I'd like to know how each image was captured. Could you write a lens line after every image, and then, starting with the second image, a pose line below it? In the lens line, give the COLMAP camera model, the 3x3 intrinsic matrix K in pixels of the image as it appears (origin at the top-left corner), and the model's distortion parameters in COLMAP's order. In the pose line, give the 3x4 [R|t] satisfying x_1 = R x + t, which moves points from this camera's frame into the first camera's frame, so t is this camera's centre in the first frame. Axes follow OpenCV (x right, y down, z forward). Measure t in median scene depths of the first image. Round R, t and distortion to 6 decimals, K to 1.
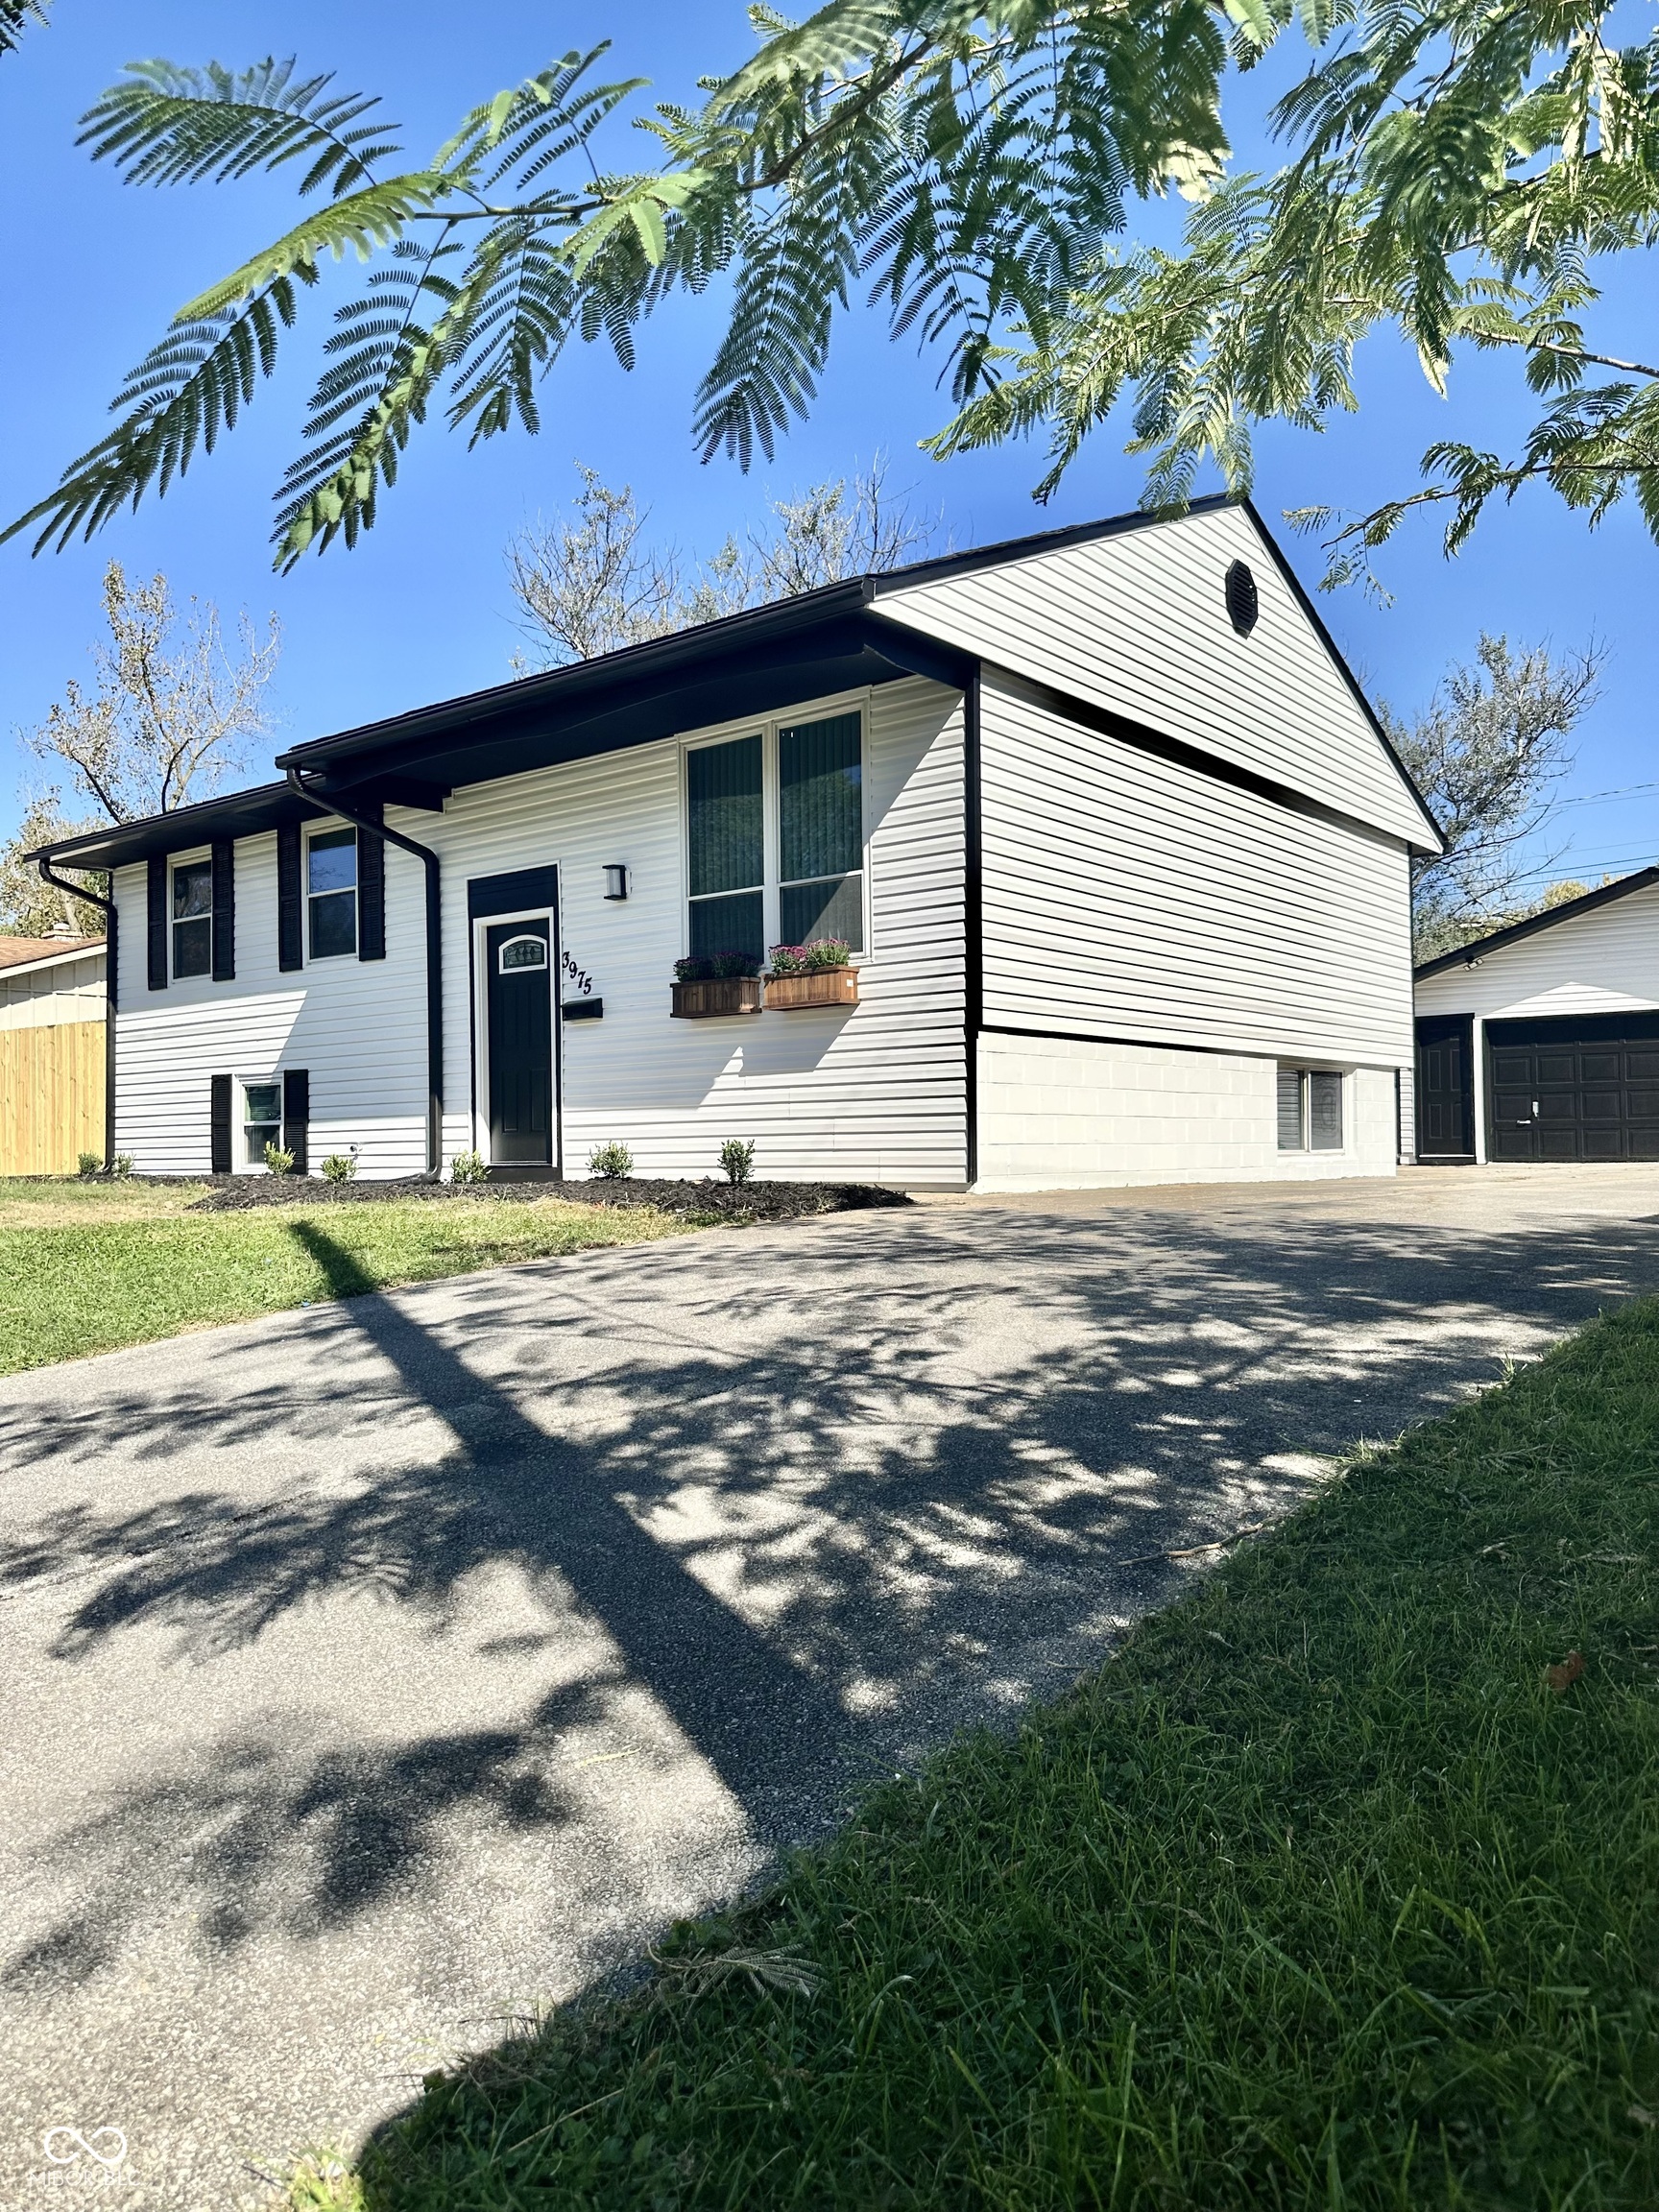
lens RADIAL K [[1540.1, 0, 829.5], [0, 1540.1, 1106.0], [0, 0, 1]] dist [0.007979, 0.000108]
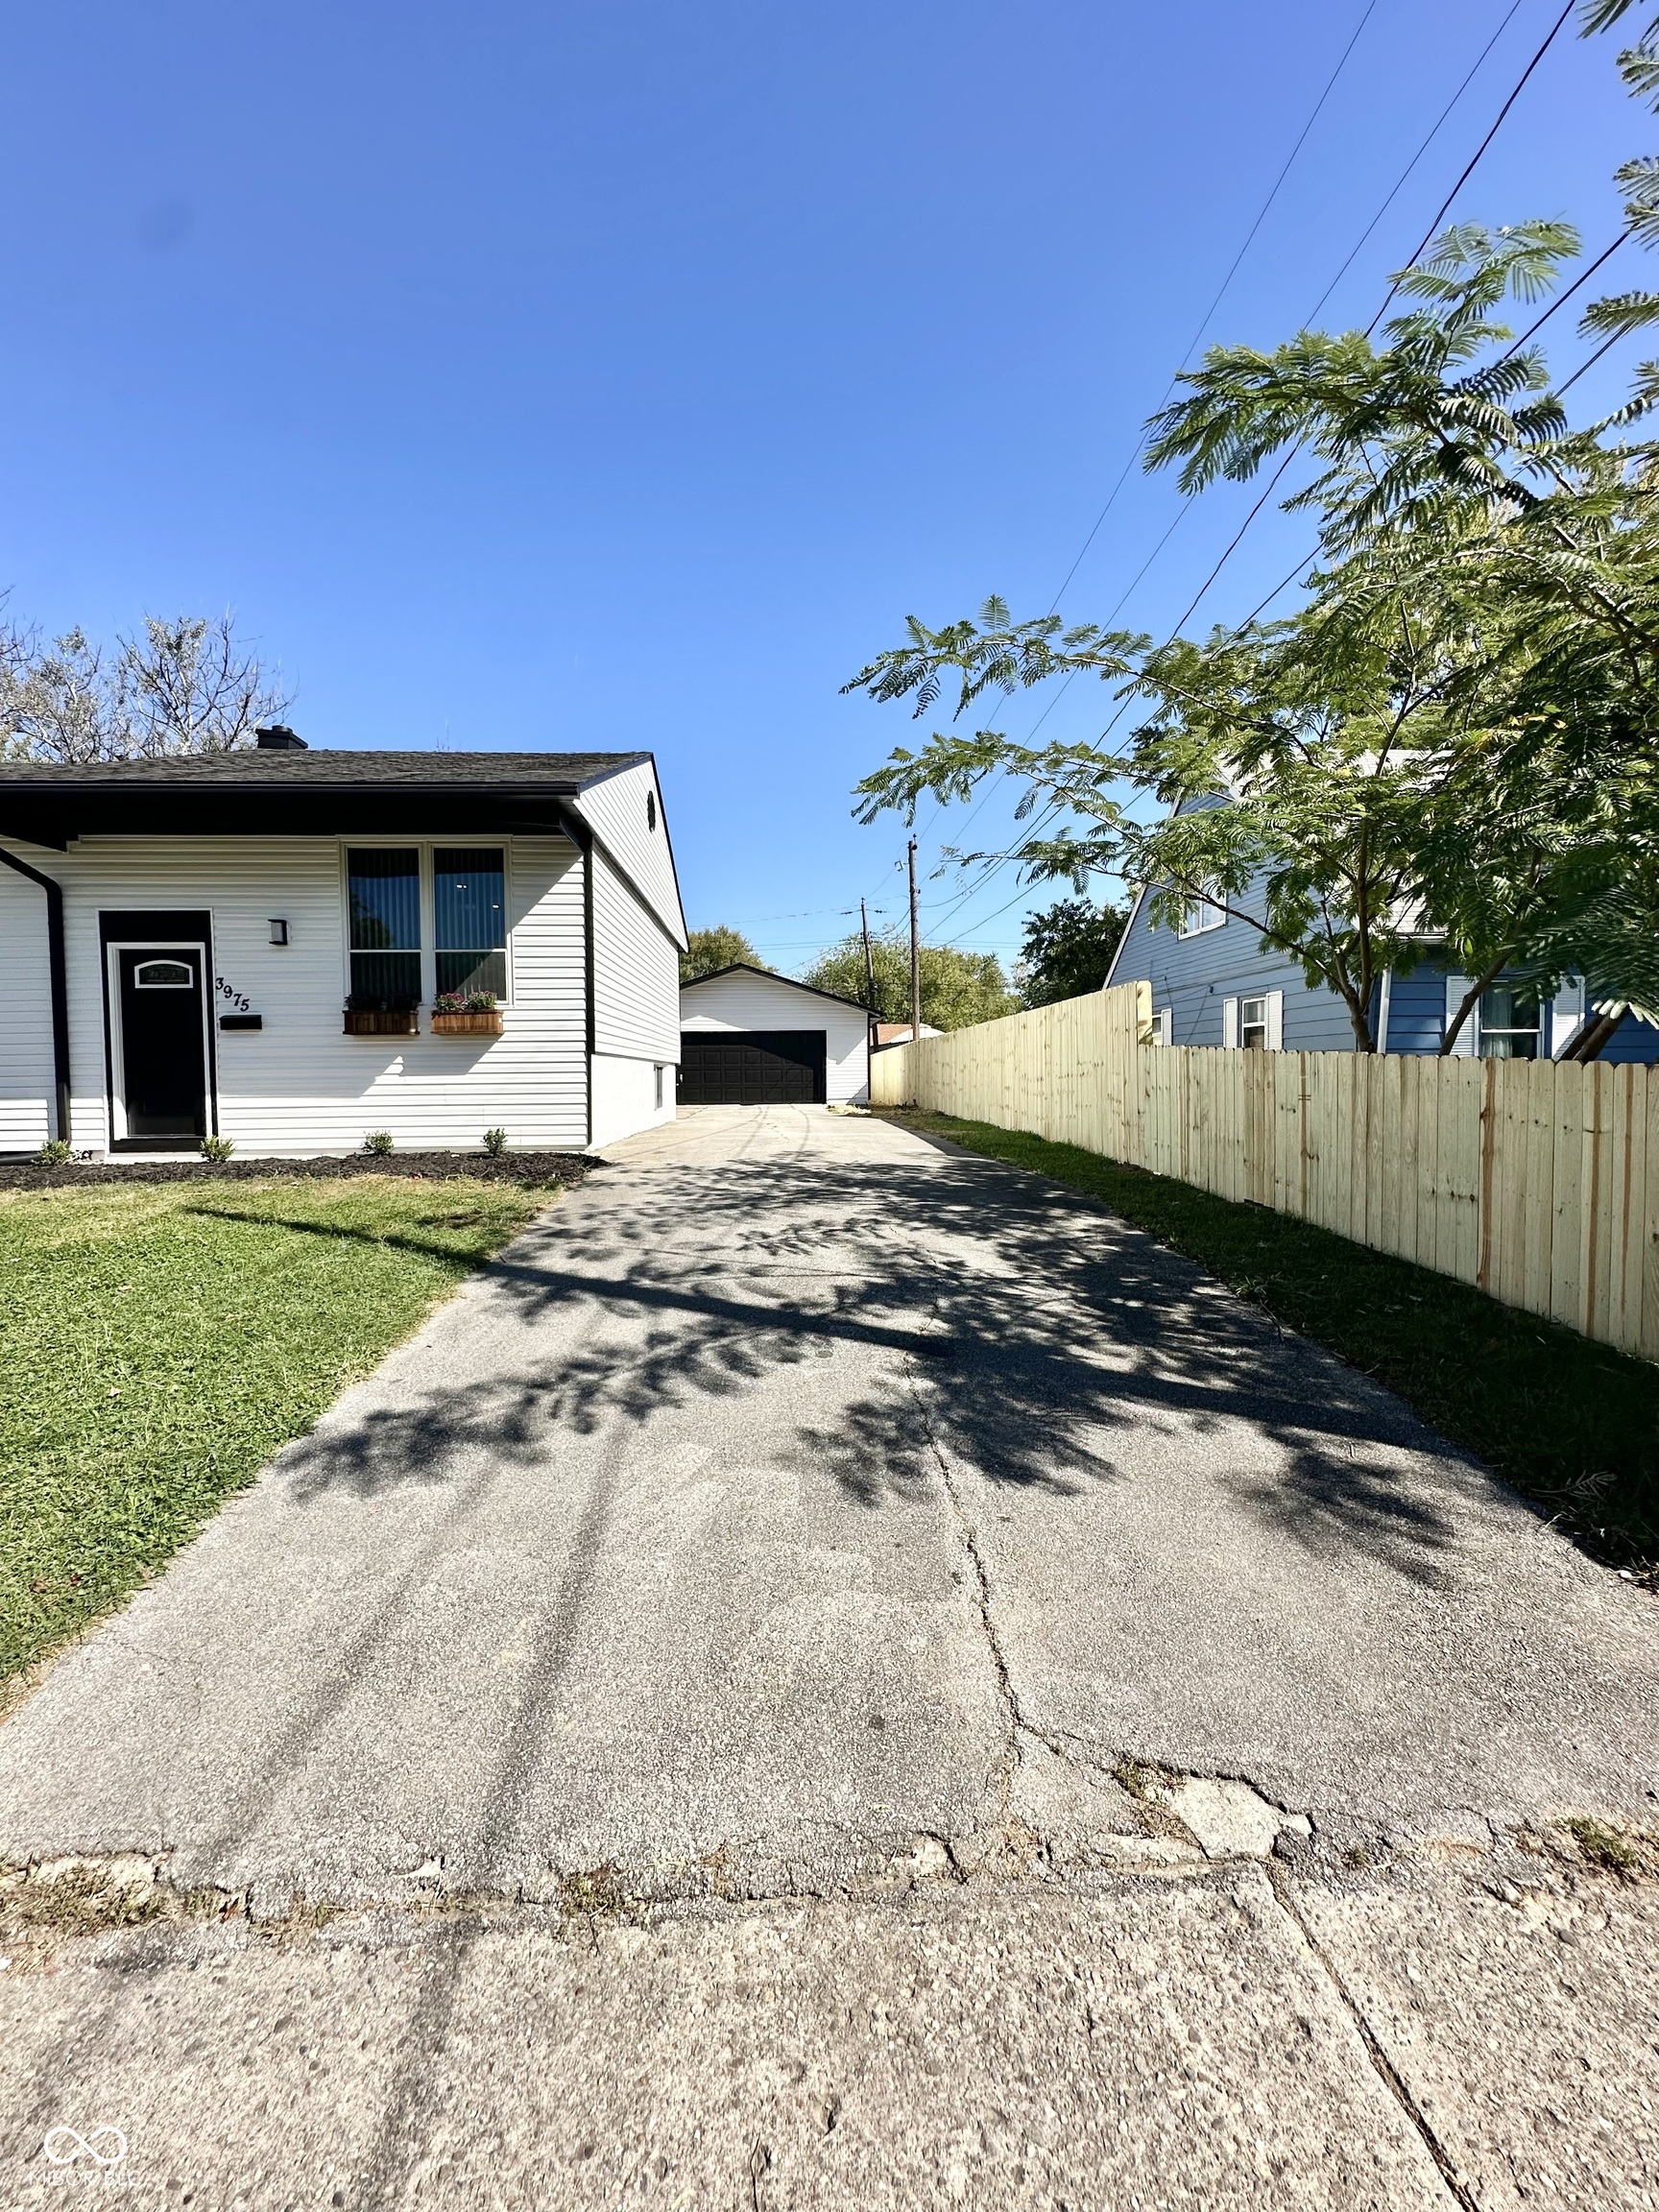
lens RADIAL K [[881.9, 0, 829.5], [0, 881.9, 1106.0], [0, 0, 1]] dist [-0.006377, 0.001781]
pose [[0.754299, -0.019910, 0.656229, -0.321382], [-0.015547, 0.998718, 0.048171, -0.040030], [-0.656347, -0.046538, 0.753022, 0.086607]]
